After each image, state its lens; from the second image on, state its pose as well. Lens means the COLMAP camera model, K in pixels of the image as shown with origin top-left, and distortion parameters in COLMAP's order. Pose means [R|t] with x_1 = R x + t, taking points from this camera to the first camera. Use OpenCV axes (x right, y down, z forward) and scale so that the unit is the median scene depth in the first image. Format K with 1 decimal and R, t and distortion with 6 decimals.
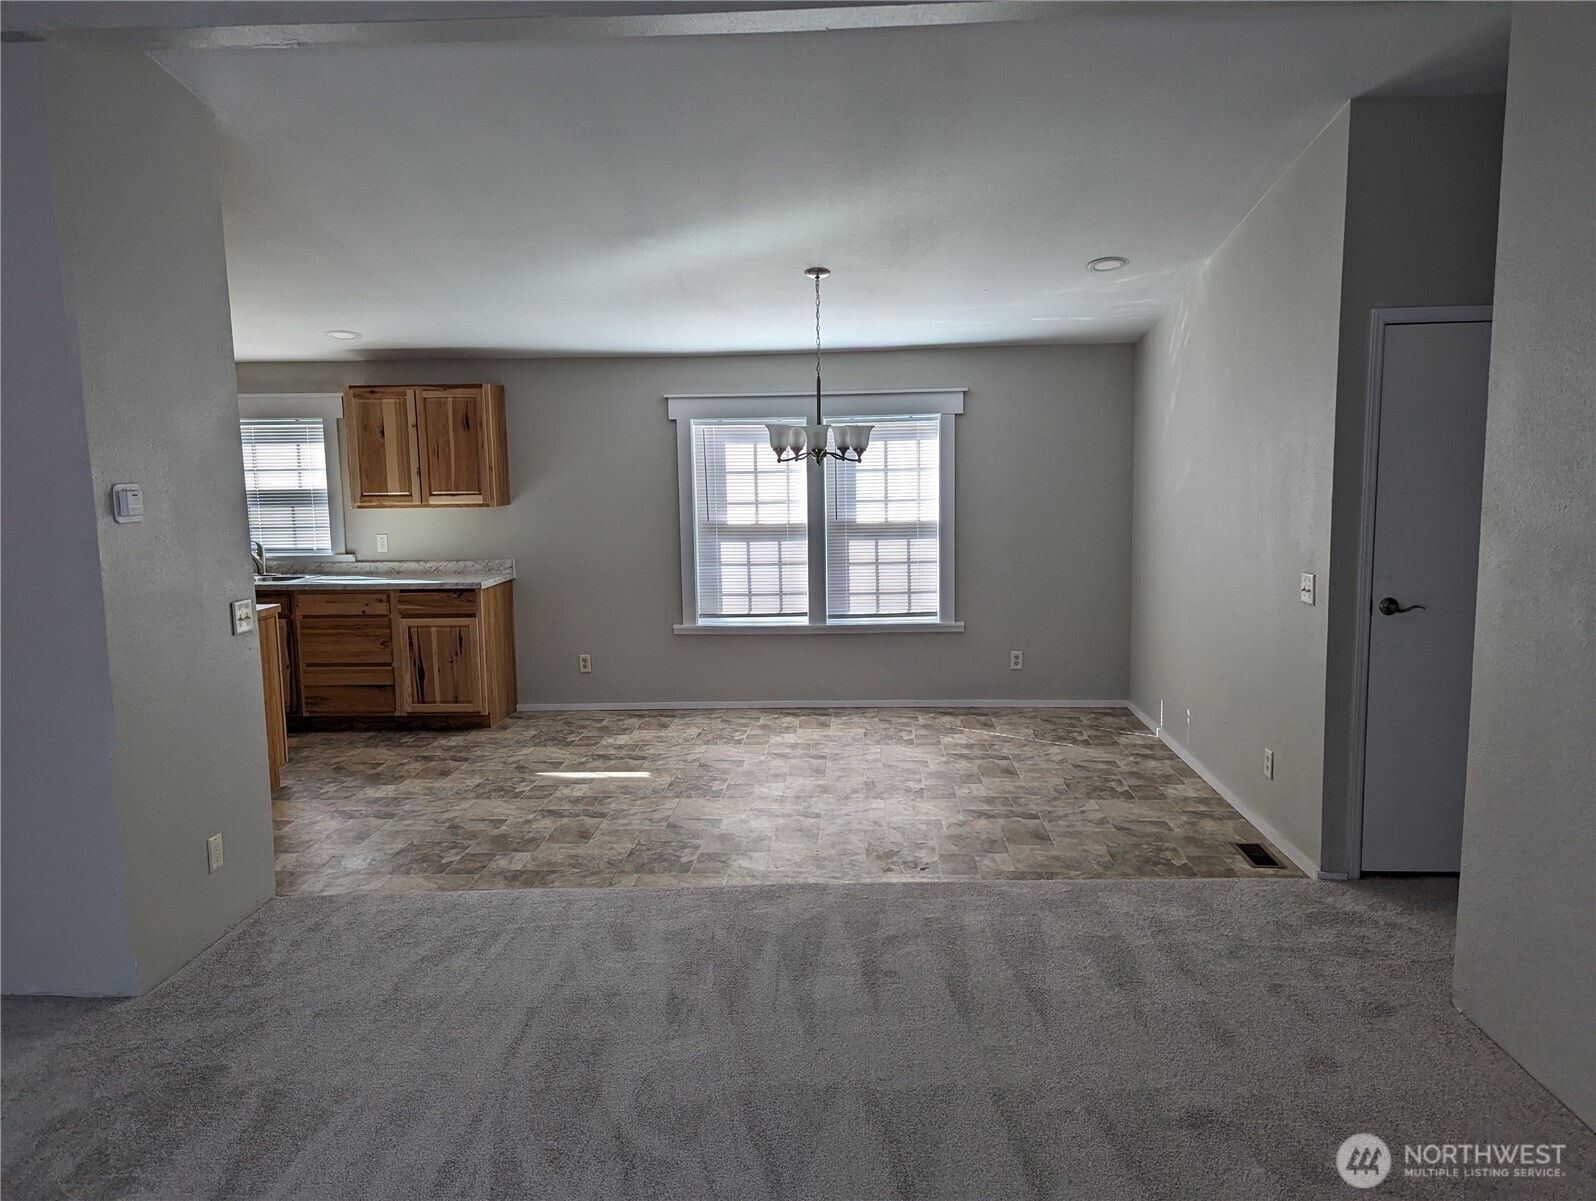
lens RADIAL K [[1112.0, 0, 798.0], [0, 1112.0, 600.5], [0, 0, 1]] dist [0.002567, -0.001110]
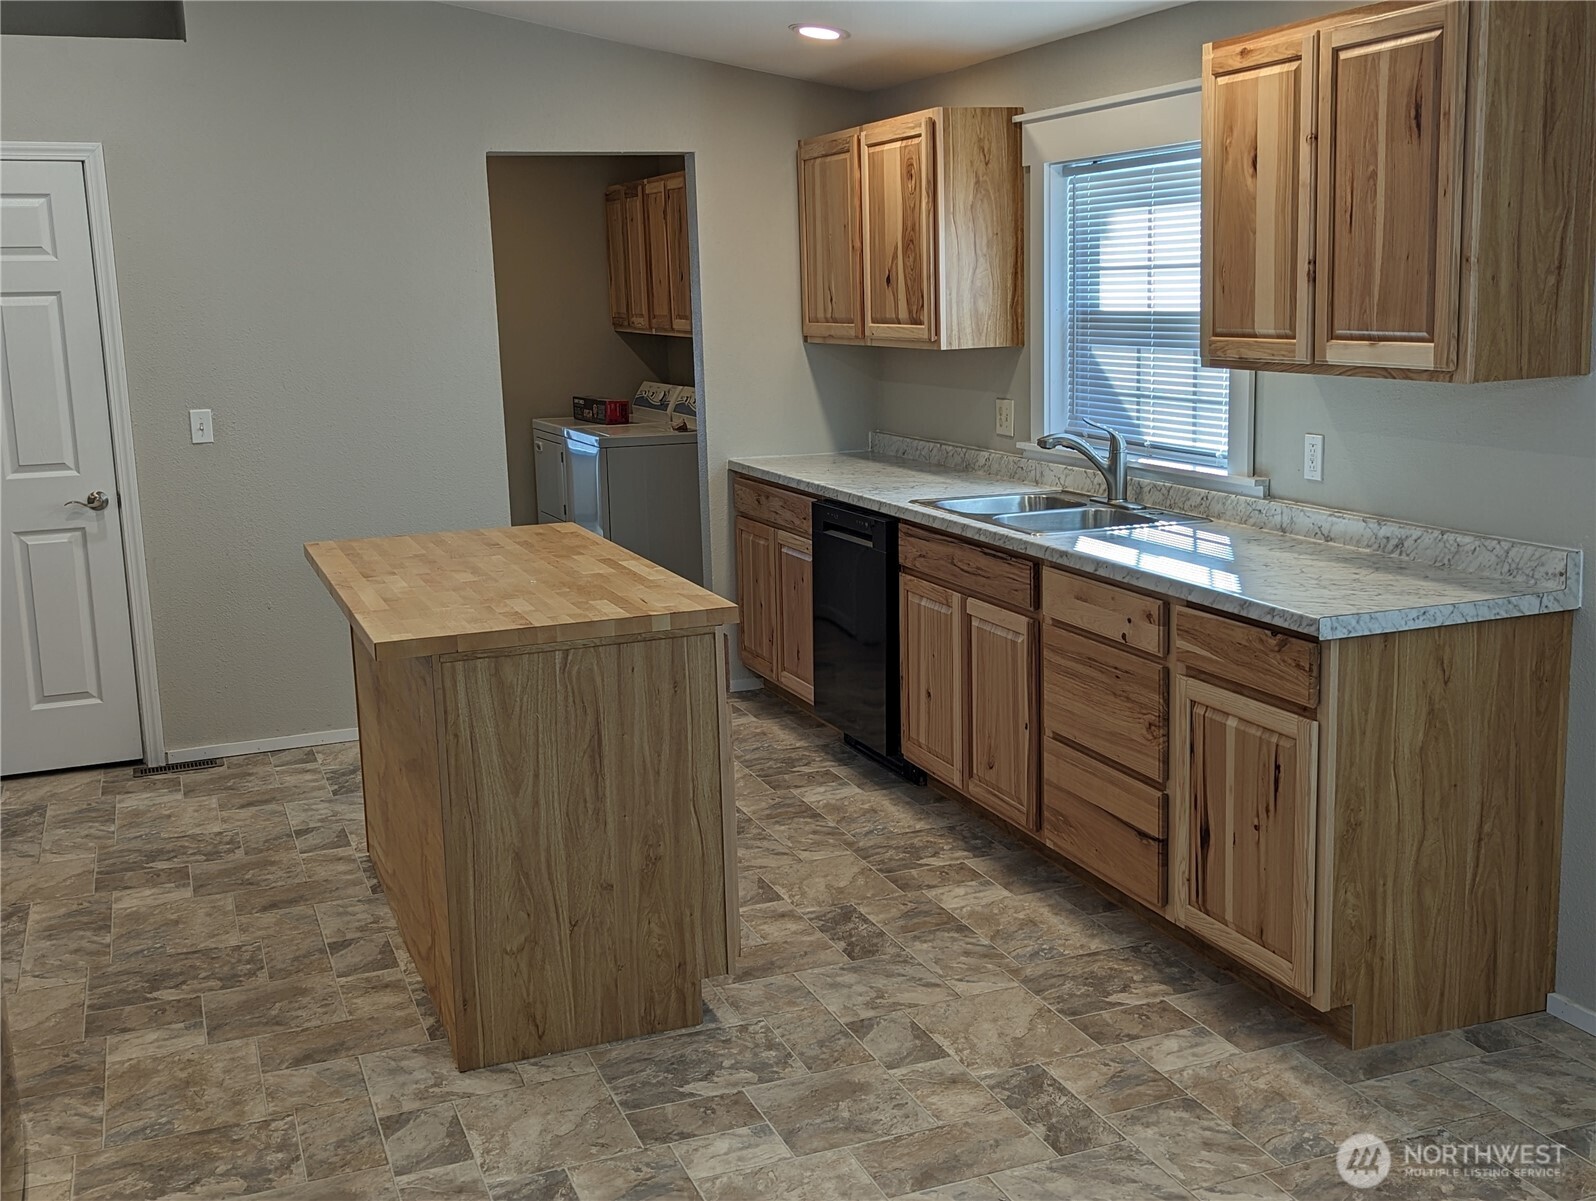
lens RADIAL K [[1653.4, 0, 798.0], [0, 1653.4, 600.5], [0, 0, 1]] dist [0.044952, -0.036551]
pose [[0.390953, 0.174755, -0.903668, 0.087618], [-0.083700, 0.984492, 0.154174, -0.080978], [0.916597, 0.015363, 0.399517, 0.645500]]
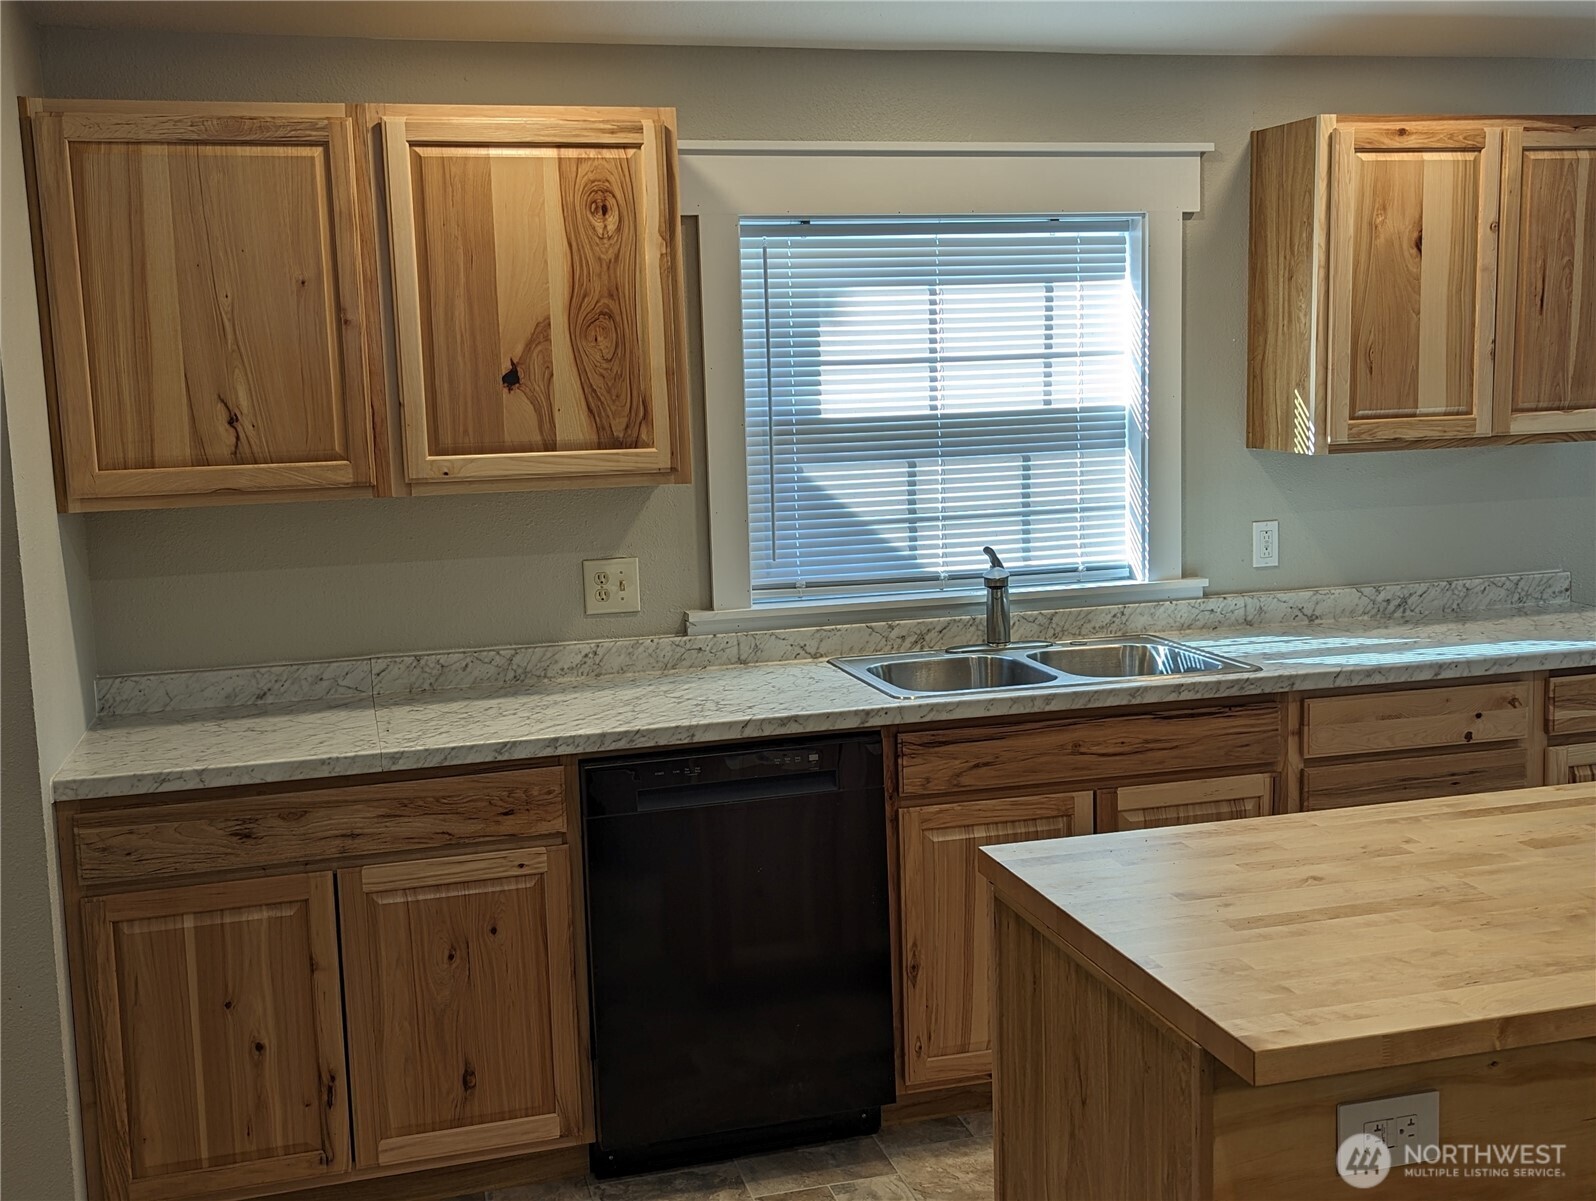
lens RADIAL K [[1653.4, 0, 798.0], [0, 1653.4, 600.5], [0, 0, 1]] dist [0.044952, -0.036551]
pose [[0.959926, -0.057169, 0.274362, -0.728844], [0.053817, 0.998356, 0.019735, -0.055169], [-0.275039, -0.004179, 0.961424, 0.526050]]
